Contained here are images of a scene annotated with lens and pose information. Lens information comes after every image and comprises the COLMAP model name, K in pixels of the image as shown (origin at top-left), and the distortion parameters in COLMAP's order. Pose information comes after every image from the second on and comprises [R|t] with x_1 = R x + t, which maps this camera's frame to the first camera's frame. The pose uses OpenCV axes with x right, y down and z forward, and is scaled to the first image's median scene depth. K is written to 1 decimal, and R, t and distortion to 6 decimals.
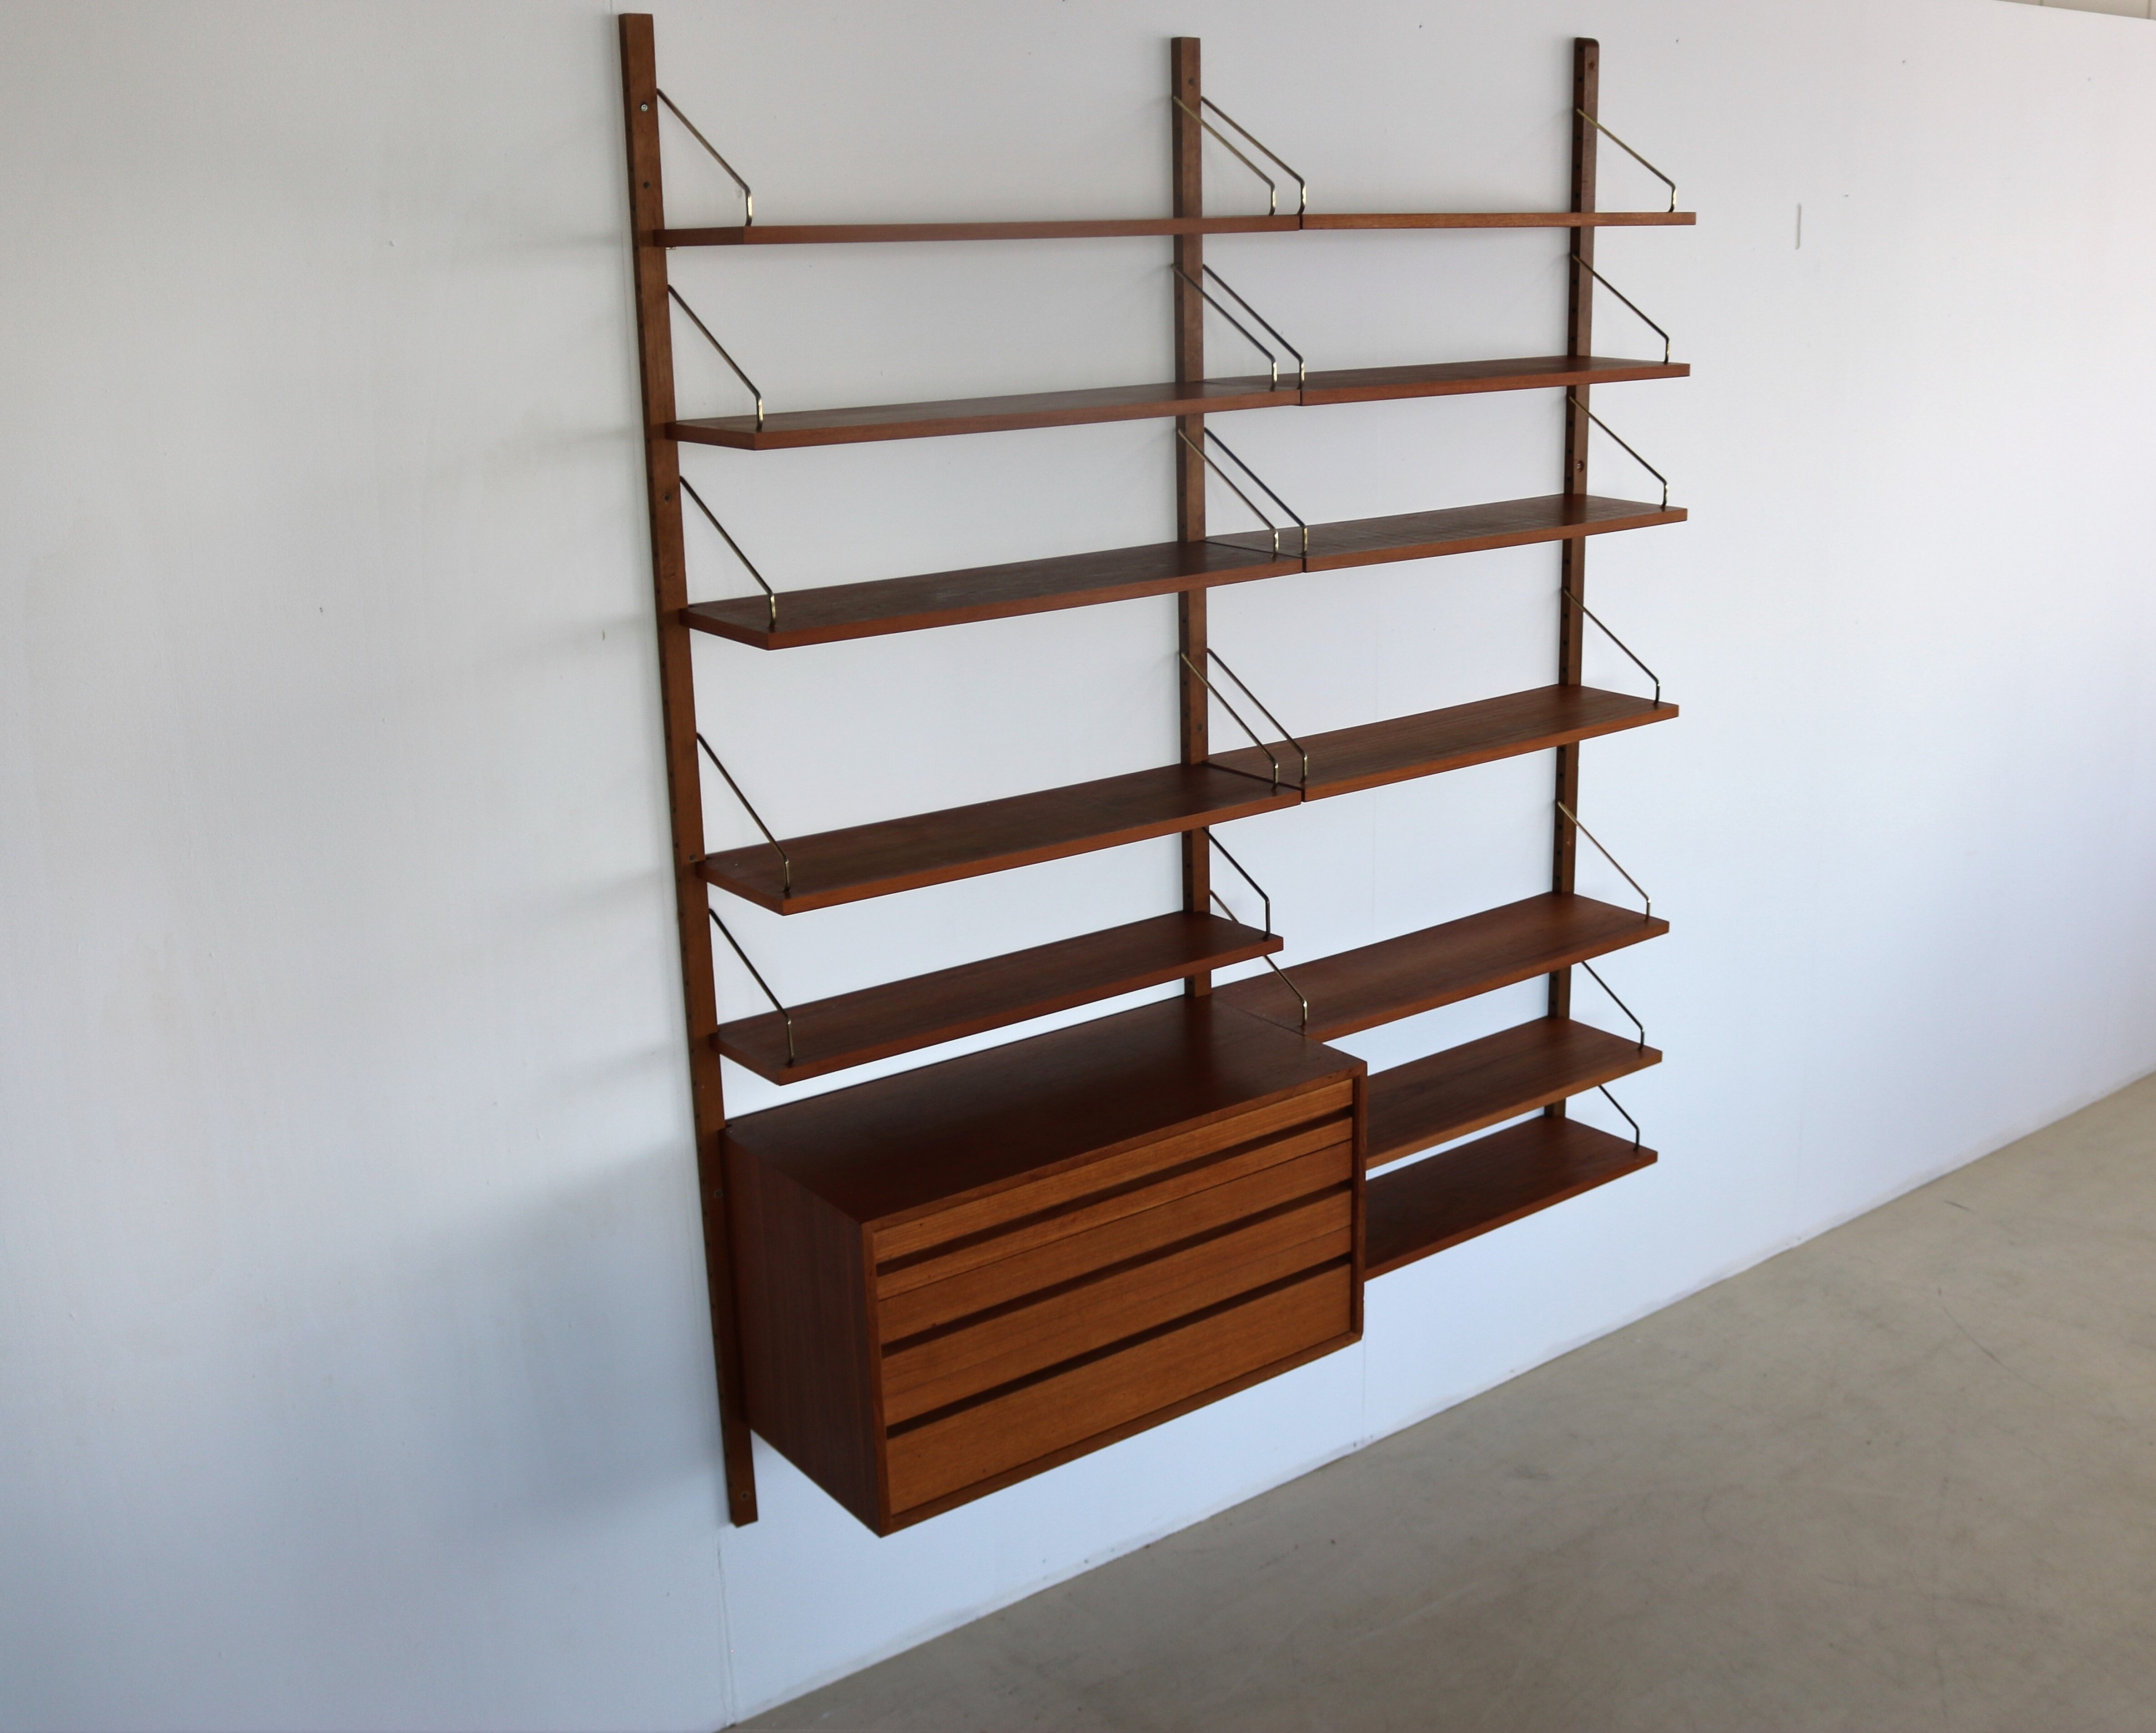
lens RADIAL K [[2263.9, 0, 1184.6], [0, 2263.9, 829.1], [0, 0, 1]] dist [-0.135275, 0.013599]
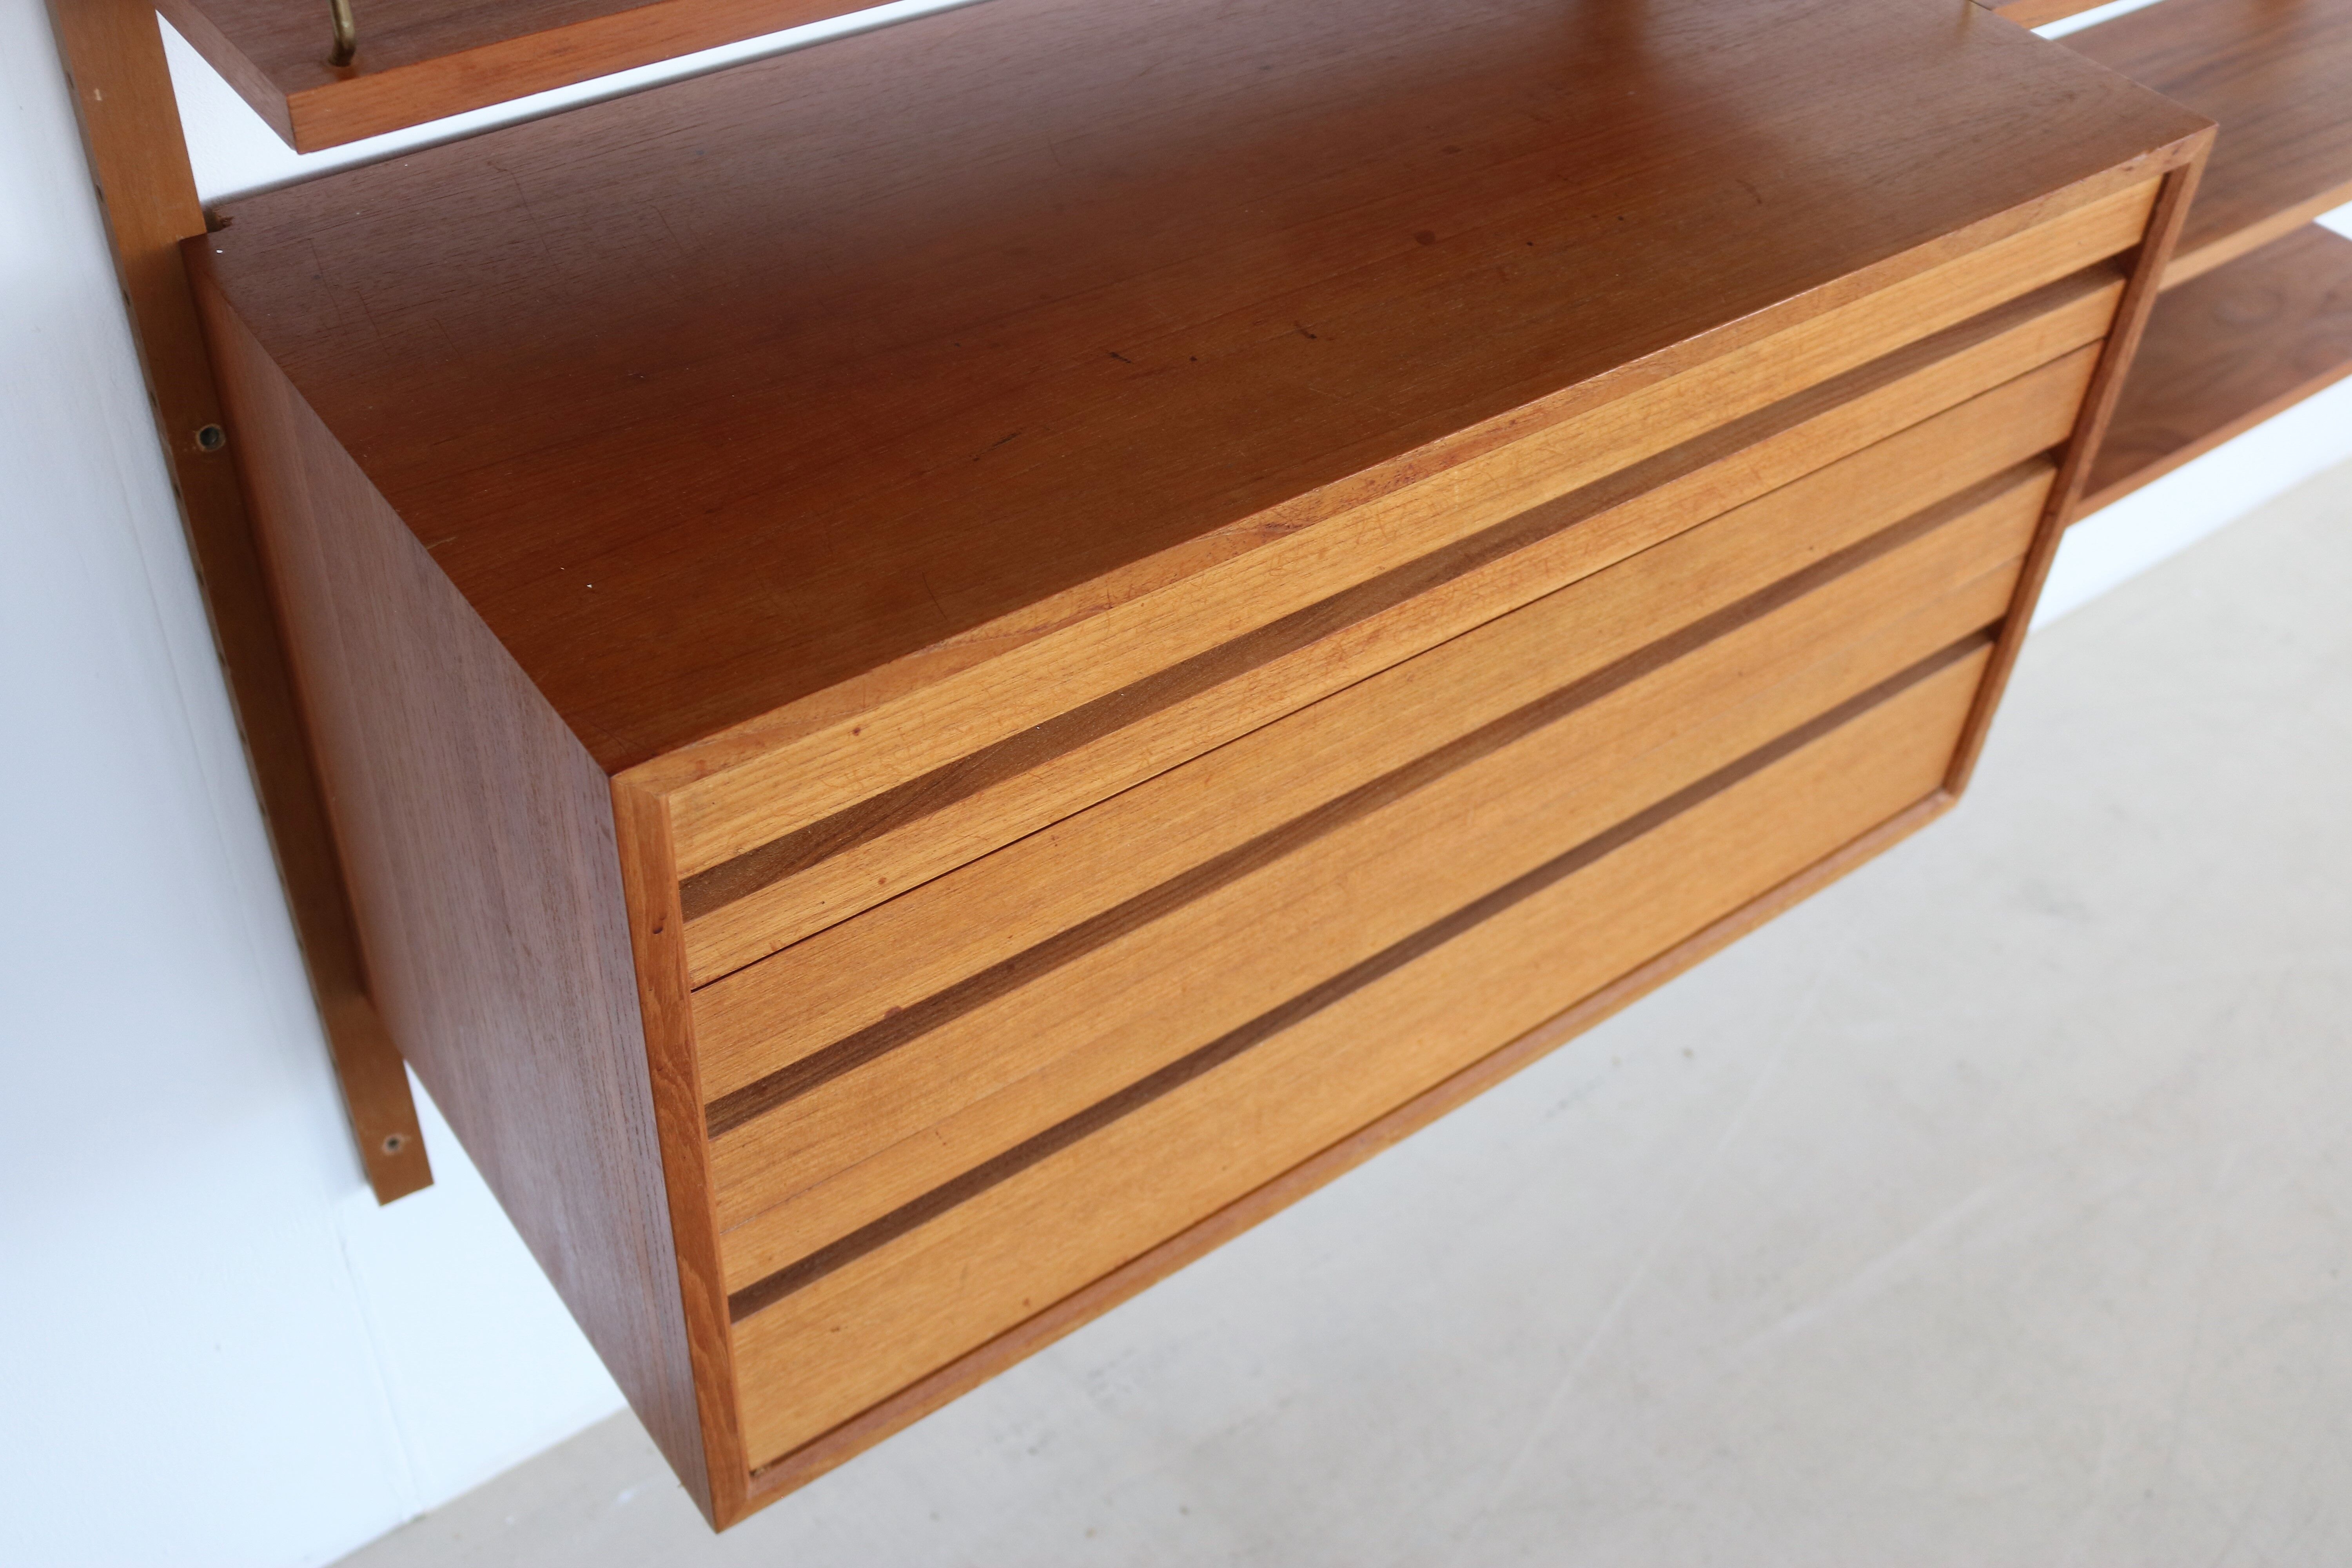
lens RADIAL K [[2381.0, 0, 1176.0], [0, 2381.0, 784.0], [0, 0, 1]] dist [-0.146381, 0.162362]
pose [[0.997031, 0.070413, 0.031156, -0.079780], [-0.076875, 0.887467, 0.454414, 0.047837], [0.004346, -0.455460, 0.890246, 0.680093]]
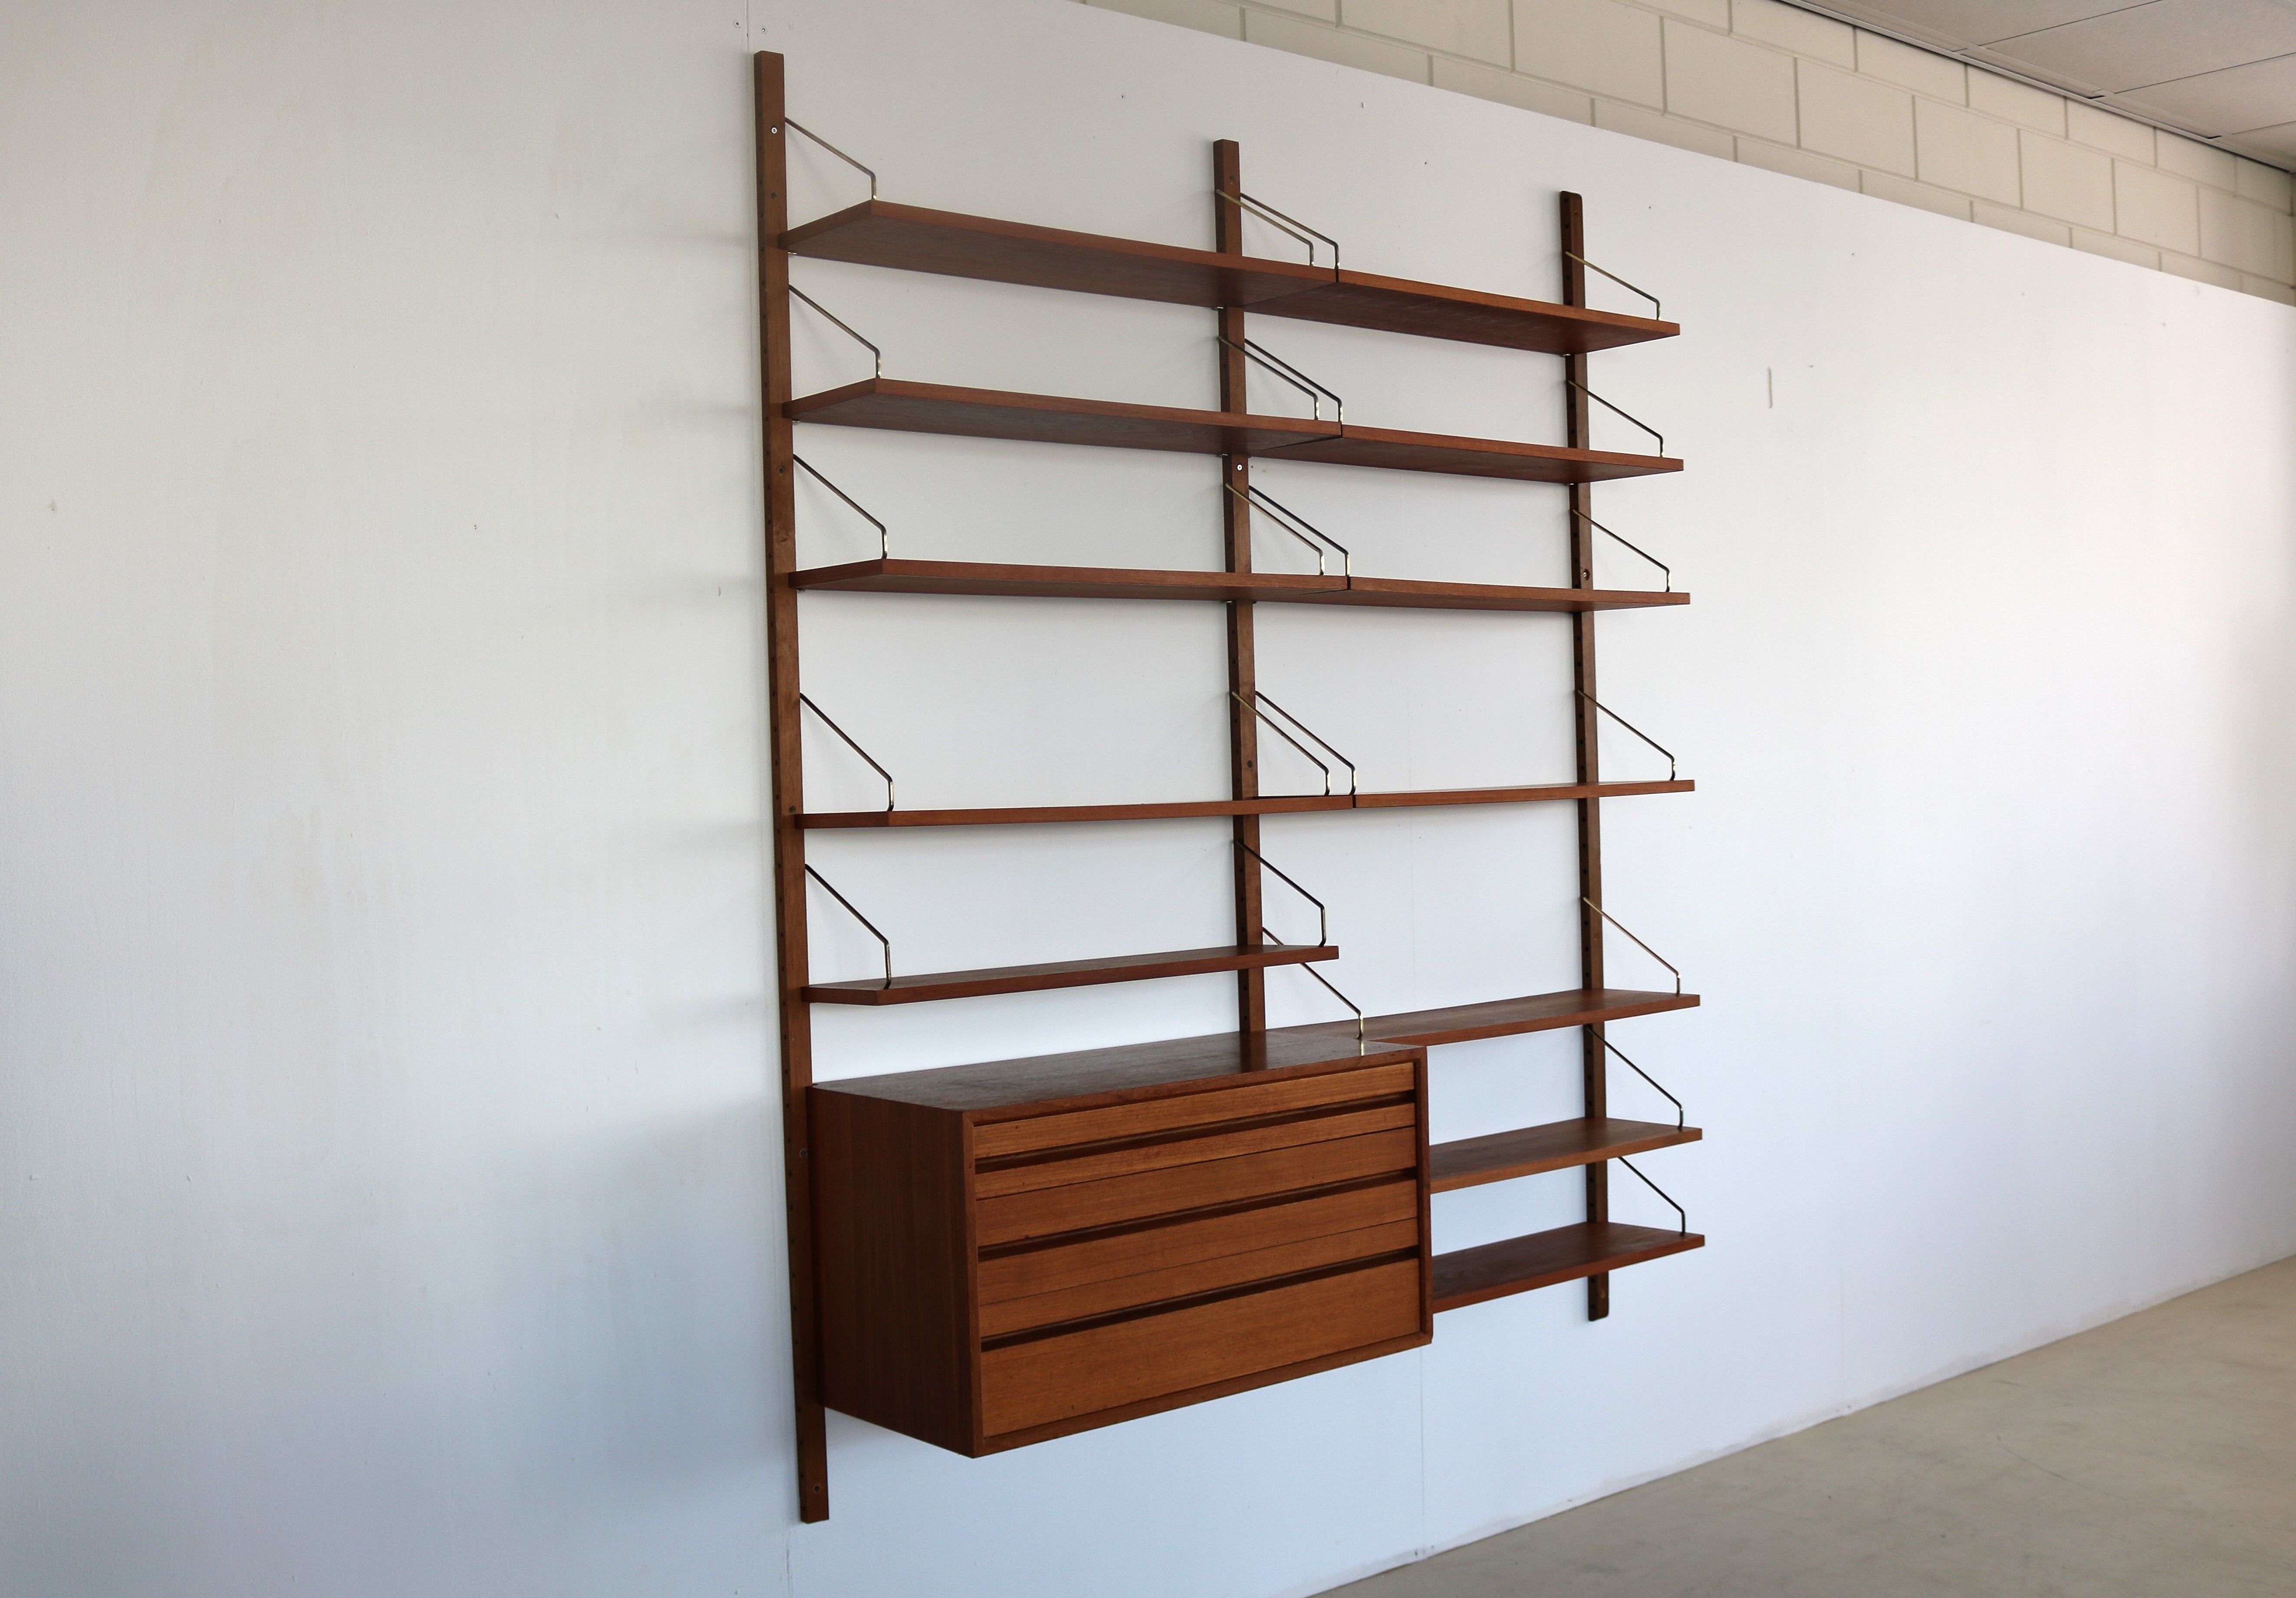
lens RADIAL K [[2442.0, 0, 1212.9], [0, 2442.0, 793.0], [0, 0, 1]] dist [-0.117456, 0.002268]
pose [[0.998950, -0.016429, 0.042764, -0.065710], [0.026753, 0.966980, -0.253443, 0.283172], [-0.037188, 0.254321, 0.966405, -0.109745]]
